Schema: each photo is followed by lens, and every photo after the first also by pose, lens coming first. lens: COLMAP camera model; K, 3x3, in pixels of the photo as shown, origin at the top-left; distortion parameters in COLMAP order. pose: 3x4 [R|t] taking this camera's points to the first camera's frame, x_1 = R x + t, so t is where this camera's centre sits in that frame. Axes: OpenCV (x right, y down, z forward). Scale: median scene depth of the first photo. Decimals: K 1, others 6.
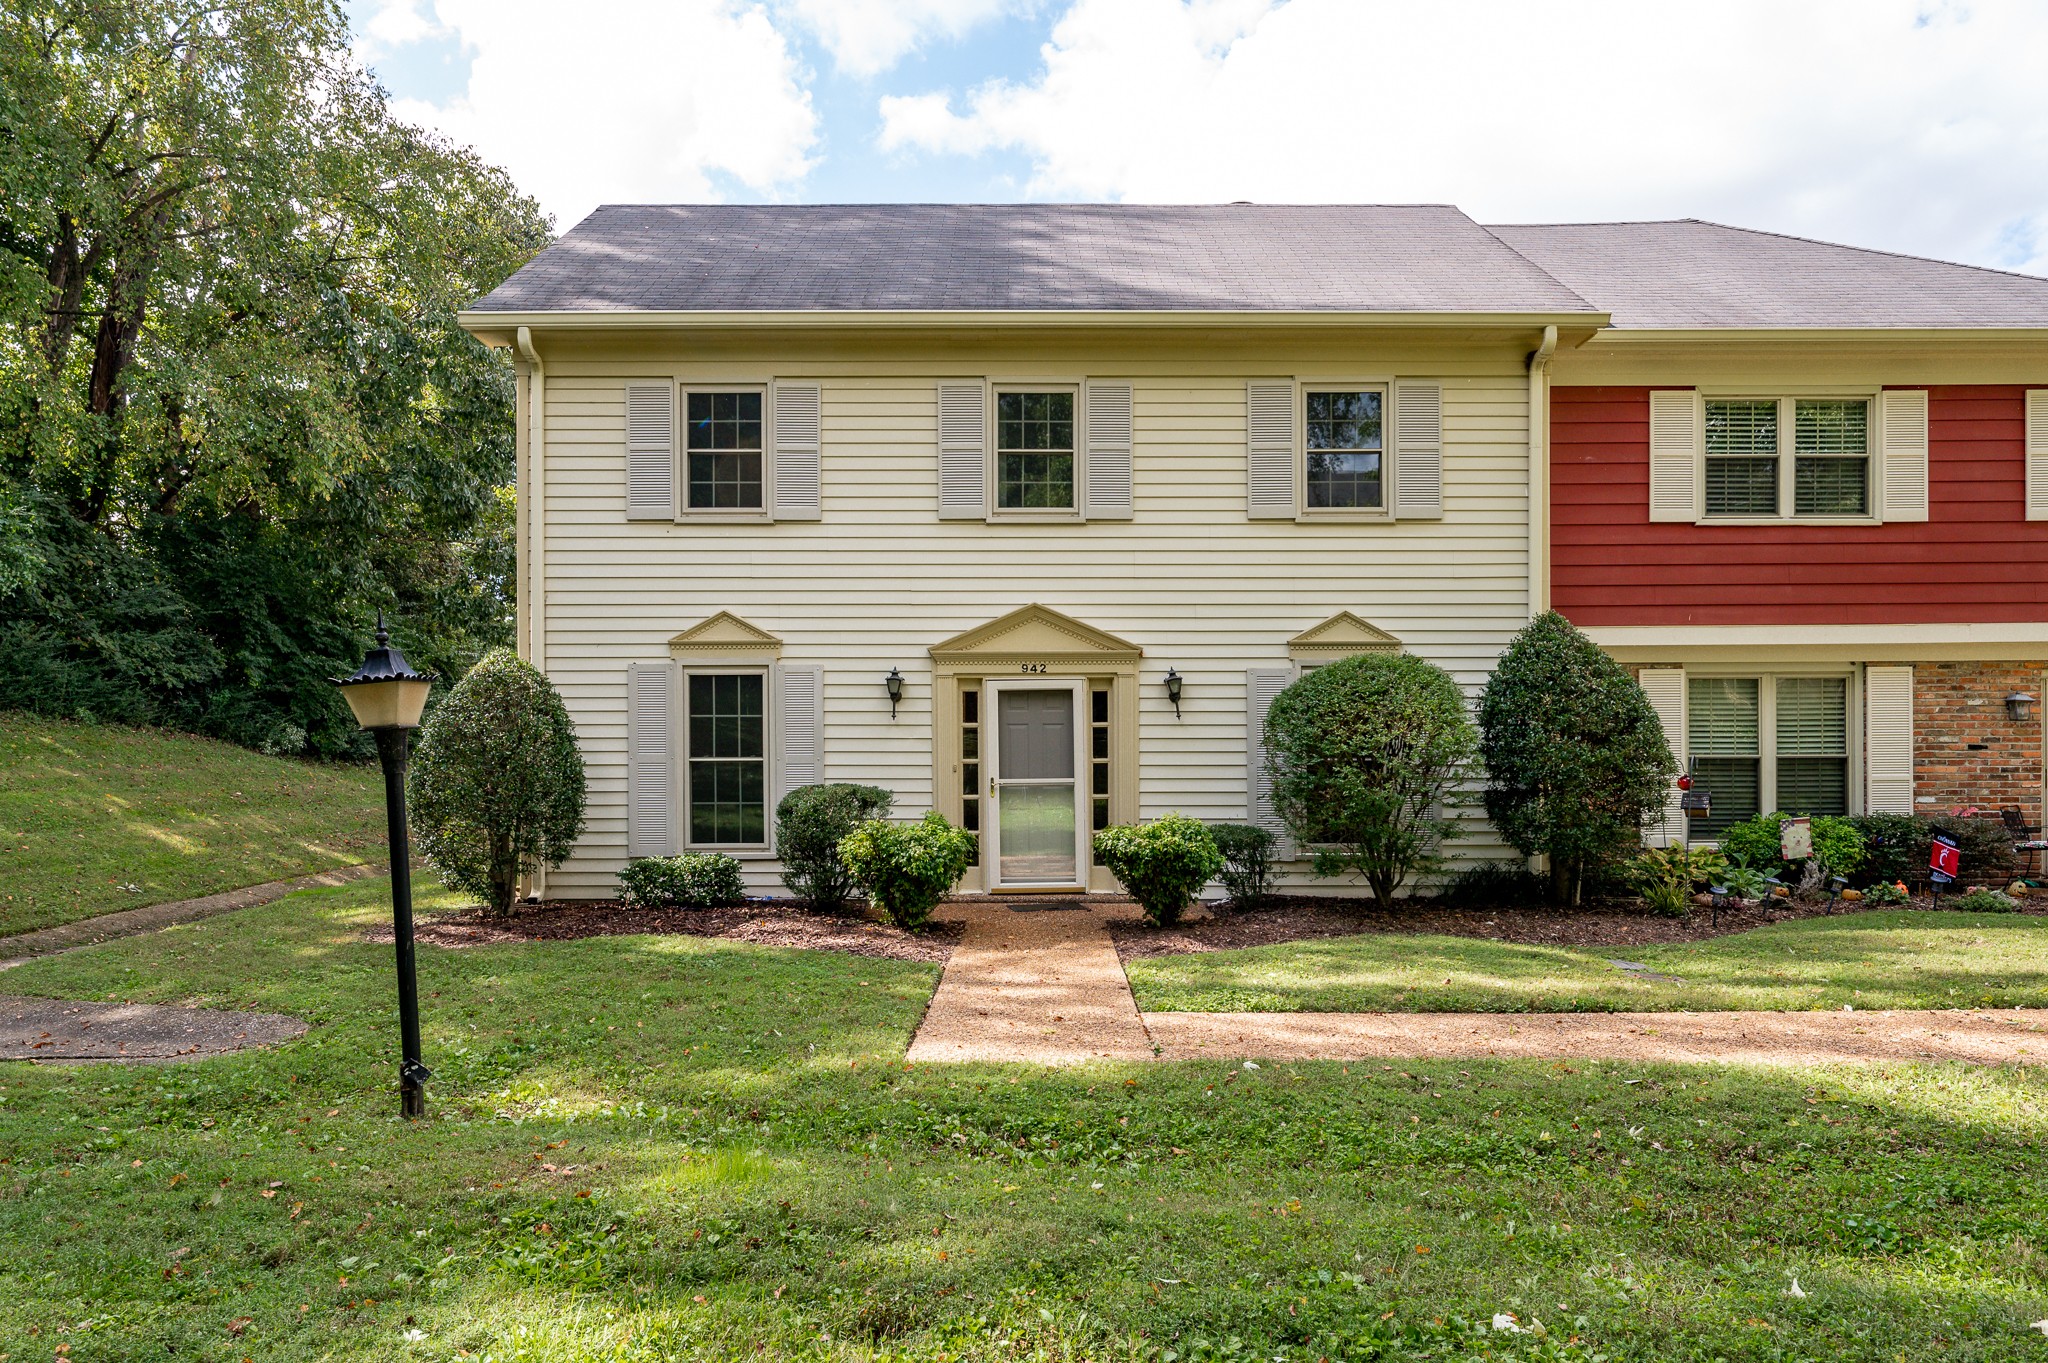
lens RADIAL K [[1313.6, 0, 1026.6], [0, 1313.6, 742.2], [0, 0, 1]] dist [-0.000797, -0.000411]
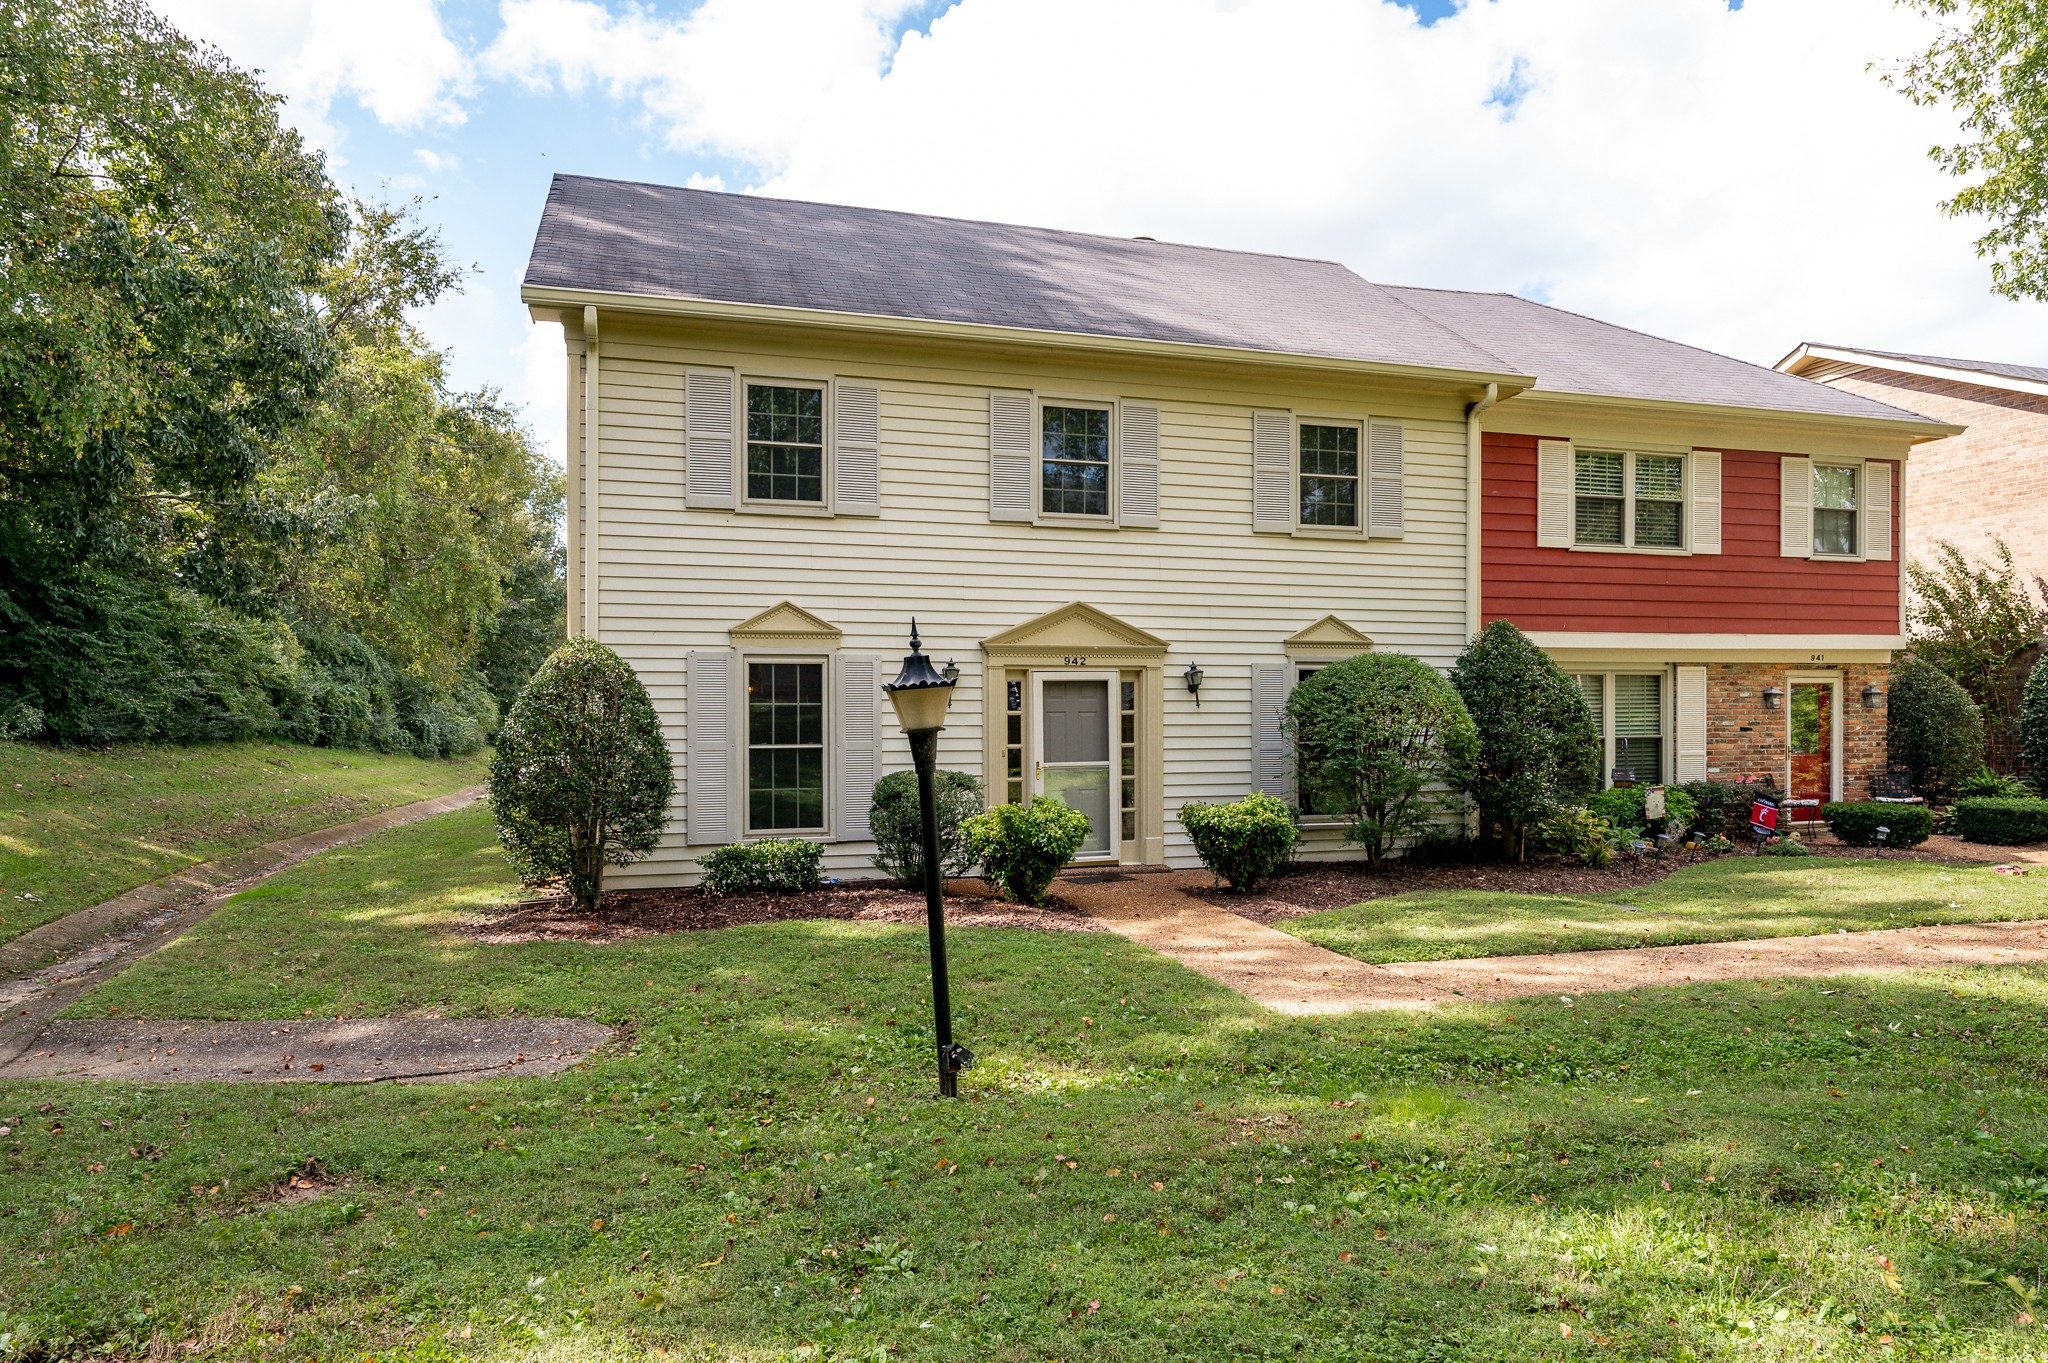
lens RADIAL K [[1266.3, 0, 1009.8], [0, 1266.3, 722.1], [0, 0, 1]] dist [0.000985, 0.000450]
pose [[0.958601, -0.002380, 0.284743, -0.345277], [0.000961, 0.999986, 0.005123, -0.010774], [-0.284751, -0.004638, 0.958590, 0.006194]]
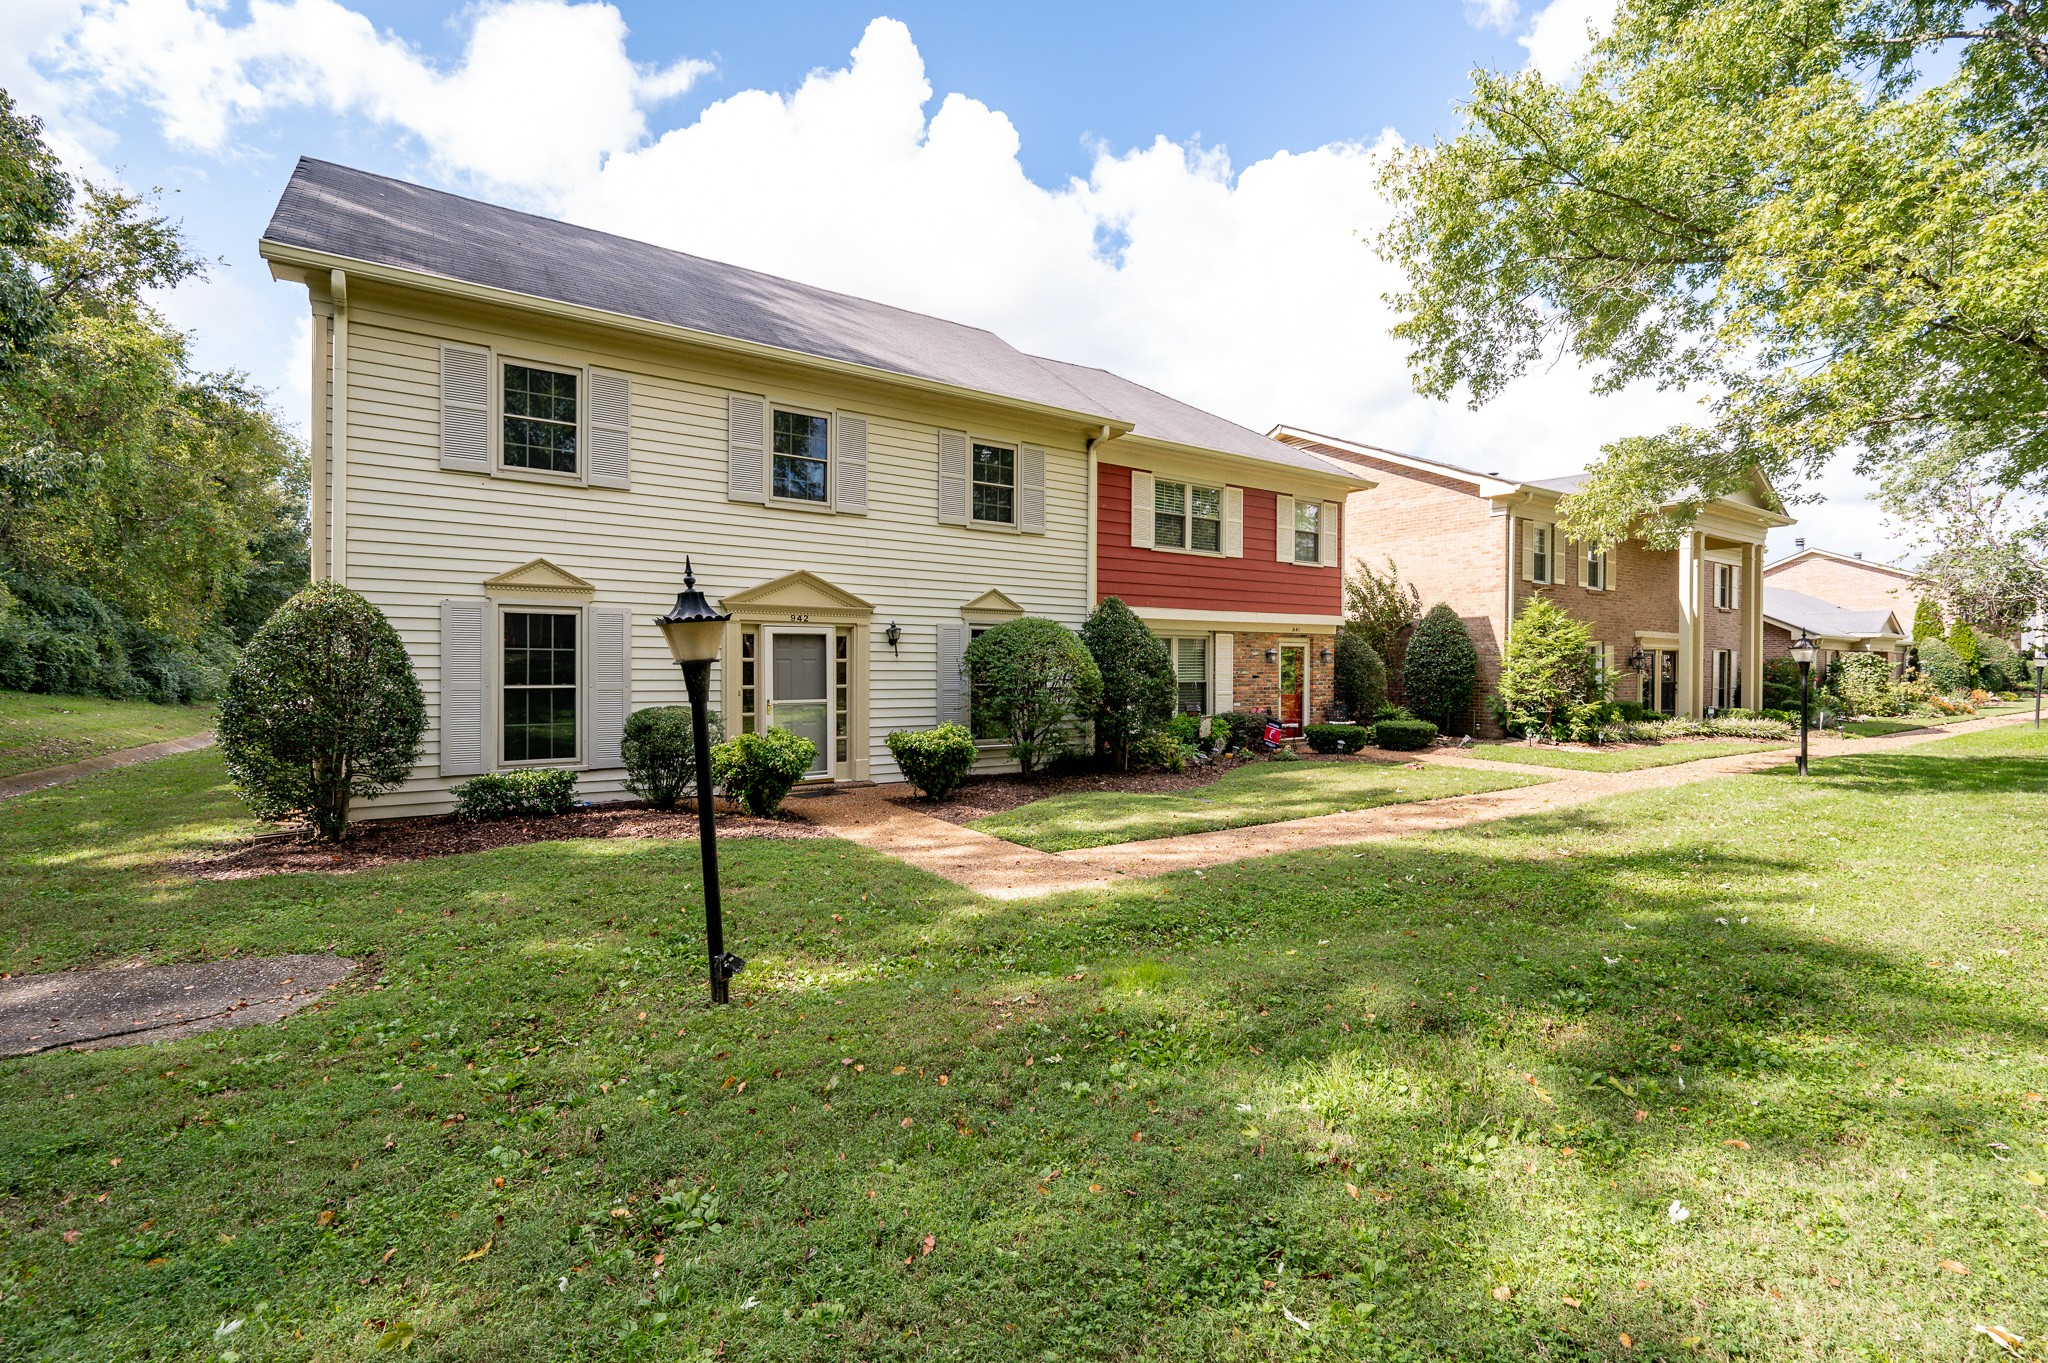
lens RADIAL K [[910.3, 0, 1011.7], [0, 910.3, 674.3], [0, 0, 1]] dist [0.000670, 0.000480]
pose [[0.824535, 0.002199, 0.565806, -0.343321], [-0.004093, 0.999989, 0.002078, -0.001231], [-0.565796, -0.004030, 0.824536, 0.103424]]
